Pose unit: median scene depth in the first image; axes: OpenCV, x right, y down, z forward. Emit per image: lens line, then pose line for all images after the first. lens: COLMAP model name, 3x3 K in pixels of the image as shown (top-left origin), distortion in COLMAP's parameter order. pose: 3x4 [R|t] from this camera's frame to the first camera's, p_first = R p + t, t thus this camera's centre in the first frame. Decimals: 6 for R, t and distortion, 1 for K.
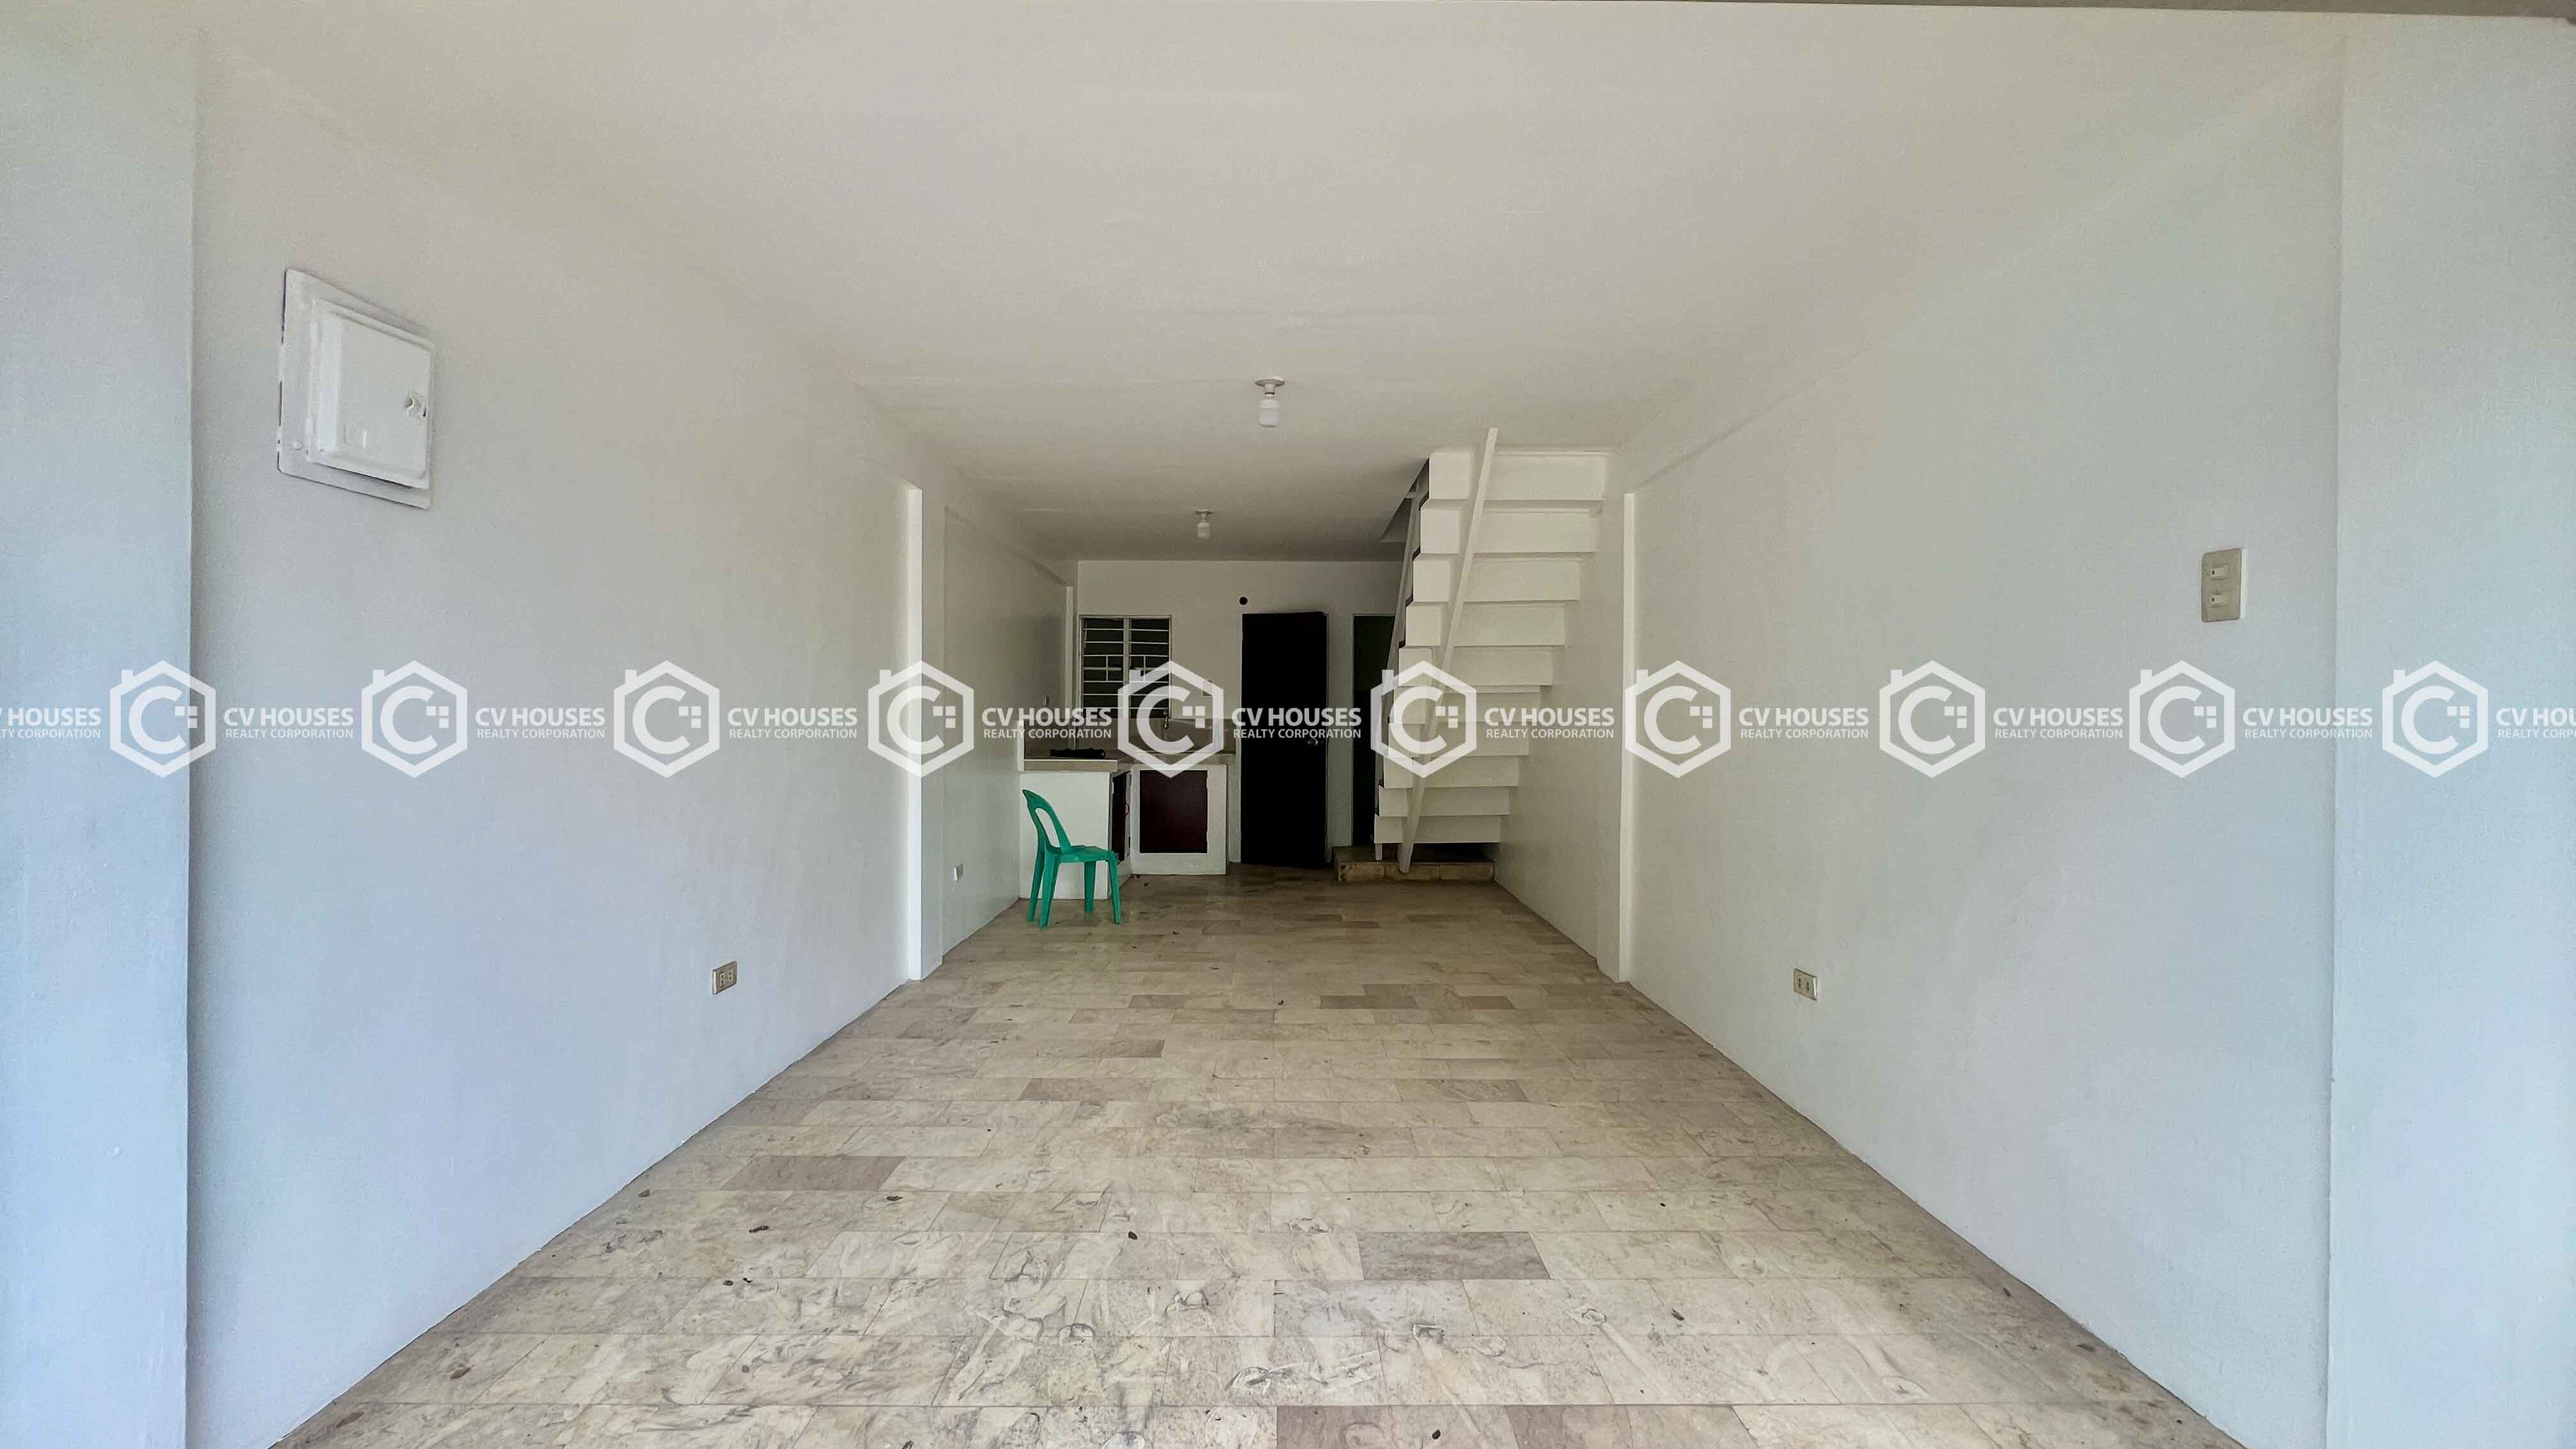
lens RADIAL K [[1021.2, 0, 1288.0], [0, 1021.2, 724.5], [0, 0, 1]] dist [0.001517, 0.000037]
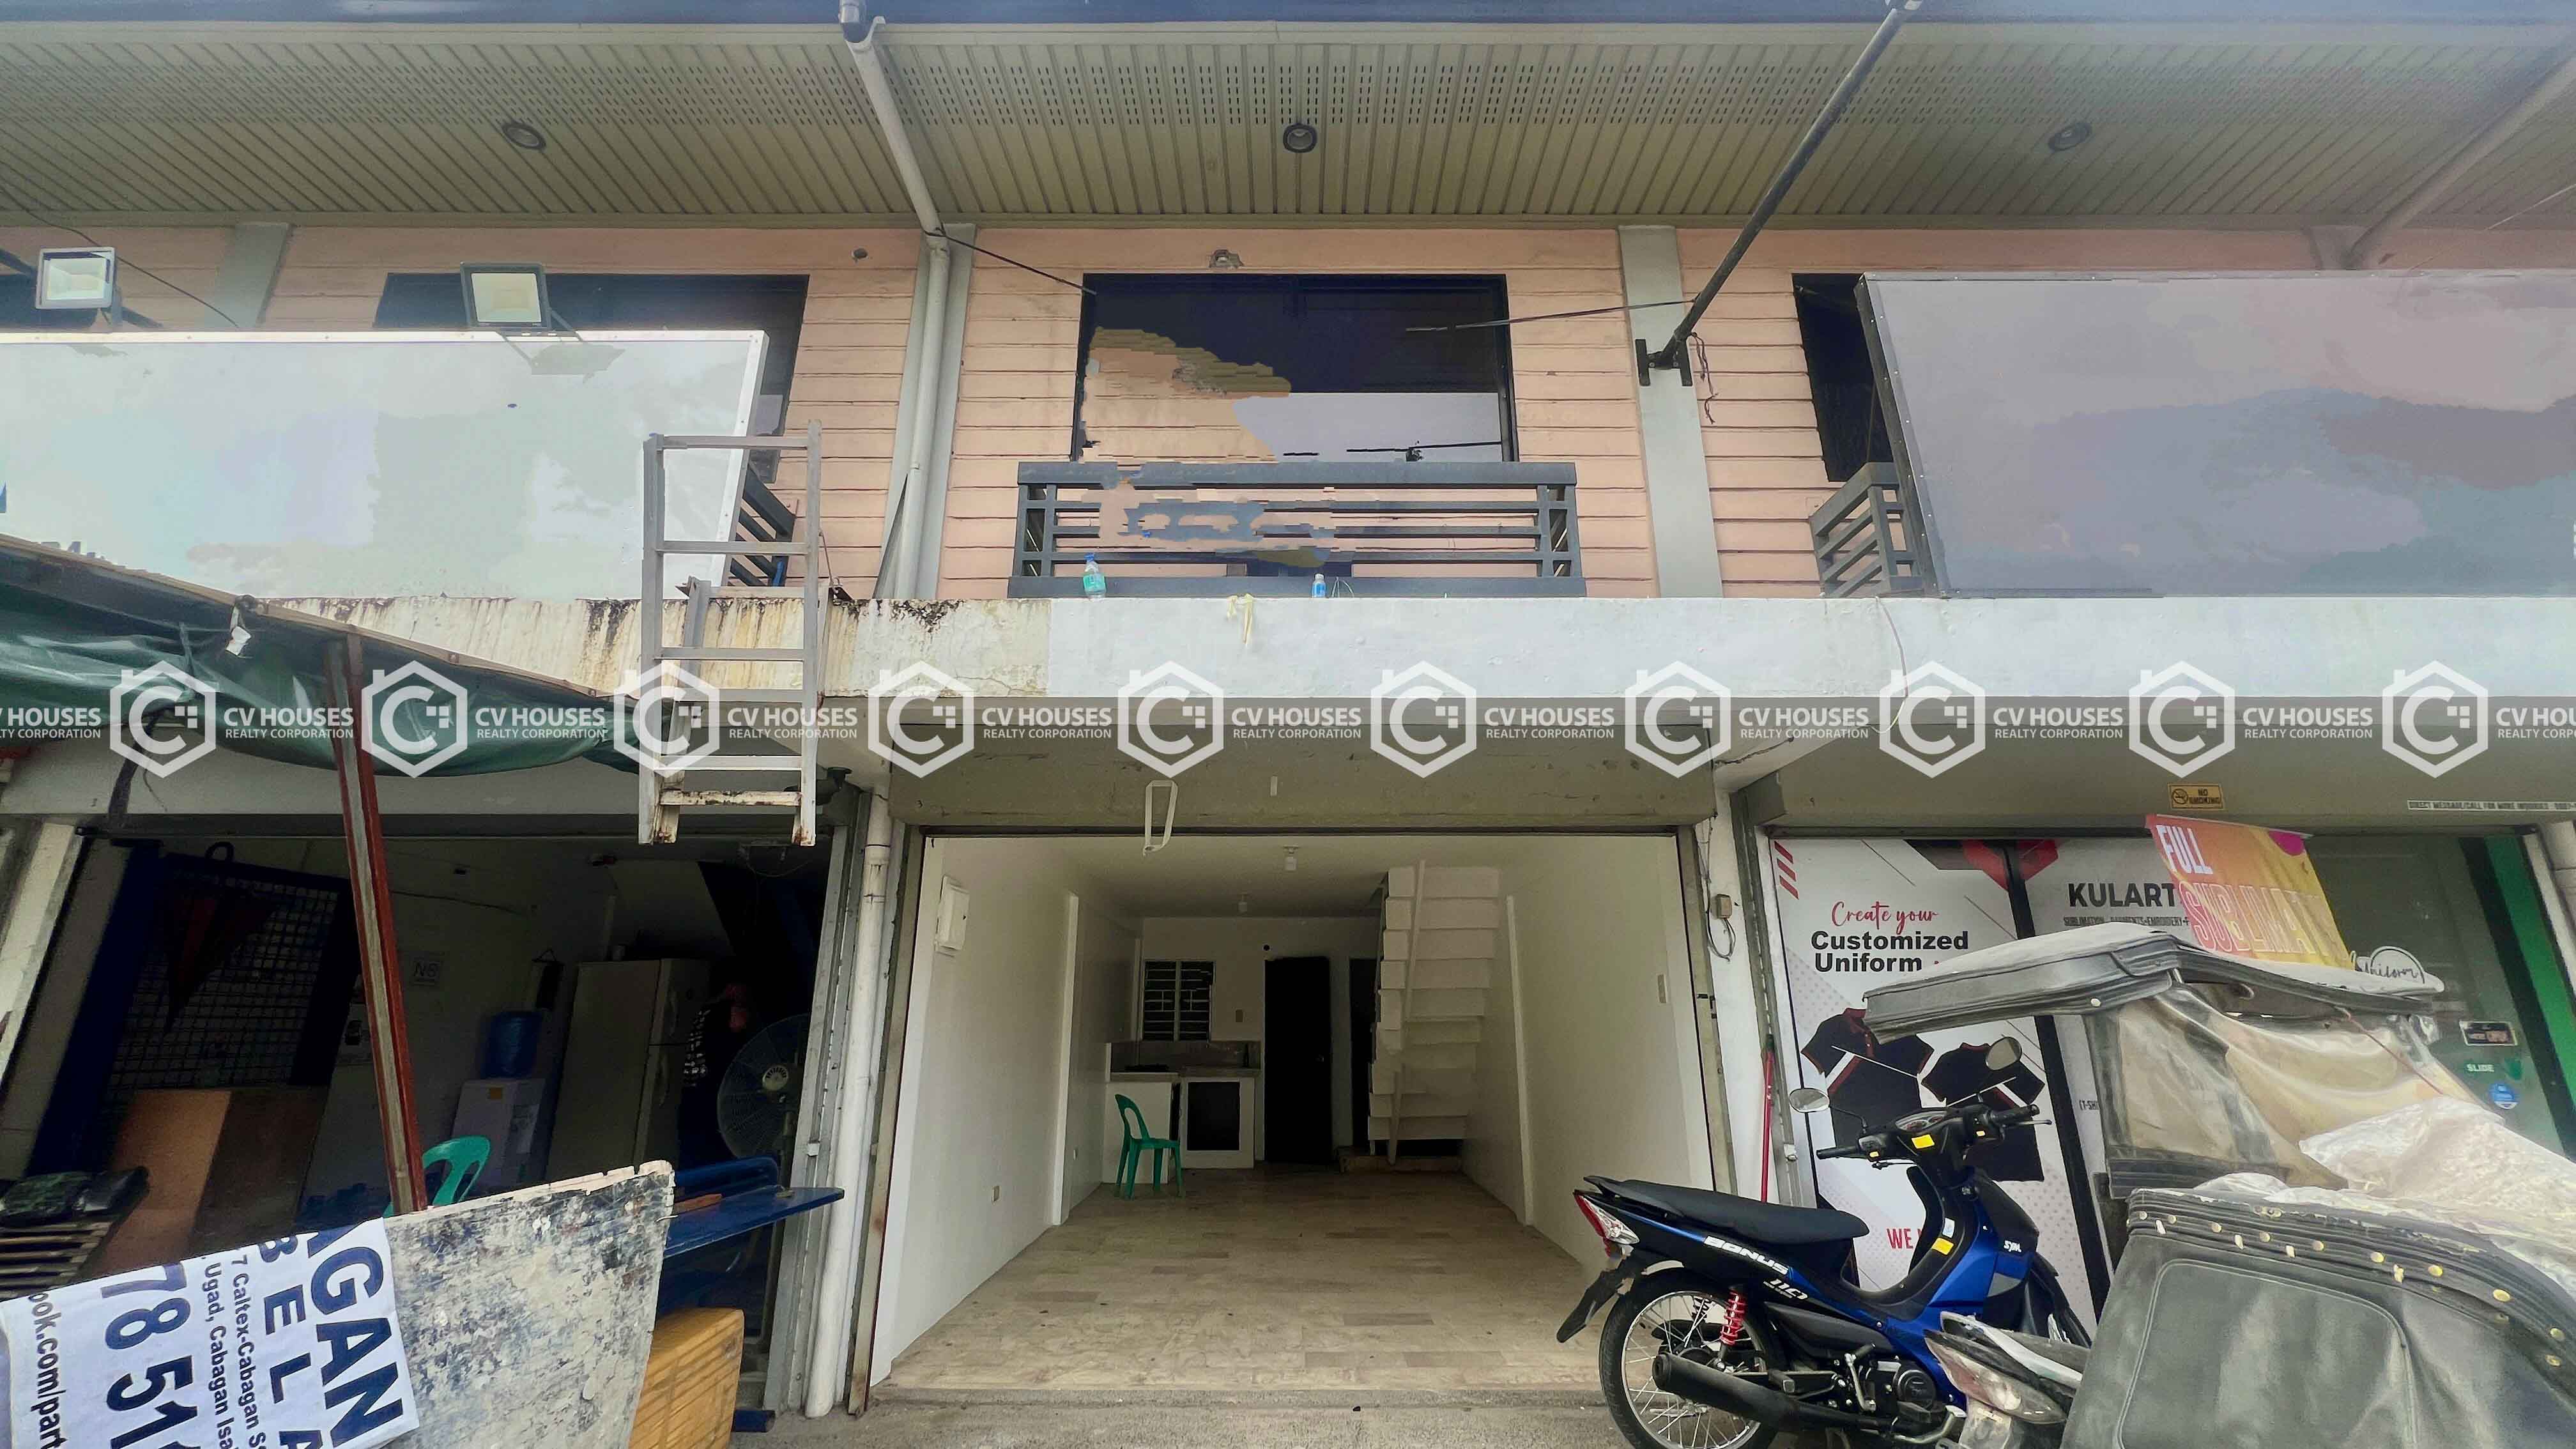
lens RADIAL K [[1021.2, 0, 1288.0], [0, 1021.2, 724.5], [0, 0, 1]] dist [0.001517, 0.000037]
pose [[0.999959, -0.006191, -0.006645, -0.006393], [0.003917, 0.954116, -0.299410, -0.000230], [0.008194, 0.299372, 0.954101, -0.414231]]
